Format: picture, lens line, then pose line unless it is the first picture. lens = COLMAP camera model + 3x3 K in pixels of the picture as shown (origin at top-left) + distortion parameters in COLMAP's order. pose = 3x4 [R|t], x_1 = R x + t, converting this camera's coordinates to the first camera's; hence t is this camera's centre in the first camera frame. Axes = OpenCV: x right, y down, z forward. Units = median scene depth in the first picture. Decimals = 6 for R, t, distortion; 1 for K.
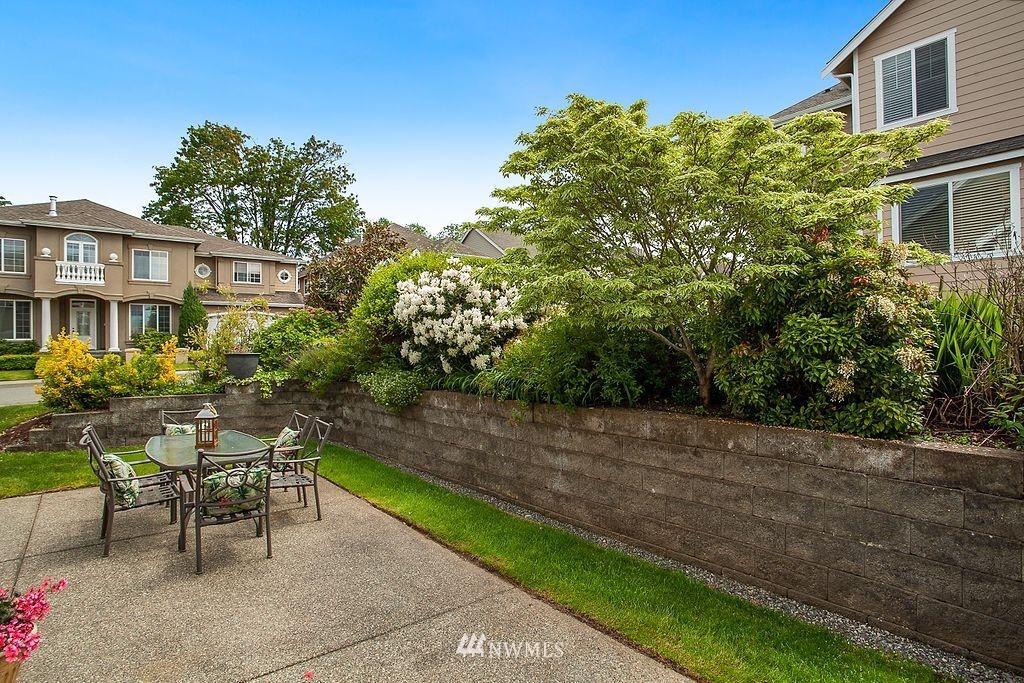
lens RADIAL K [[527.6, 0, 519.4], [0, 527.6, 338.3], [0, 0, 1]] dist [-0.063085, 0.033469]
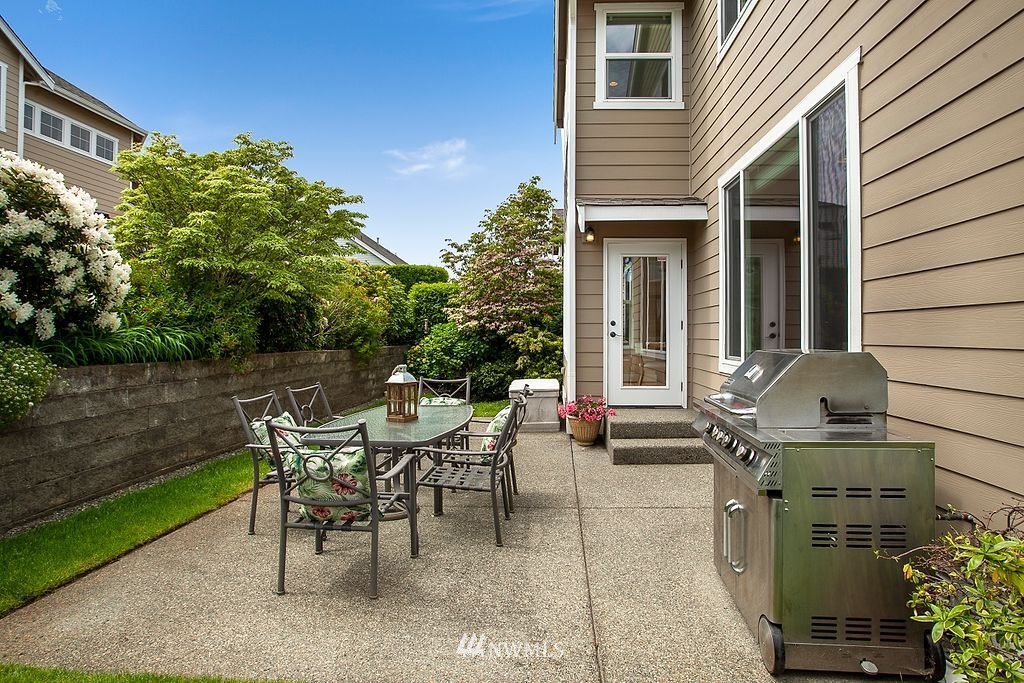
lens RADIAL K [[527.6, 0, 519.4], [0, 527.6, 338.3], [0, 0, 1]] dist [-0.063085, 0.033469]
pose [[-0.731878, -0.000016, 0.681436, -1.005913], [-0.009121, 0.999911, -0.009774, 0.072280], [-0.681375, -0.013369, -0.731812, 1.153552]]
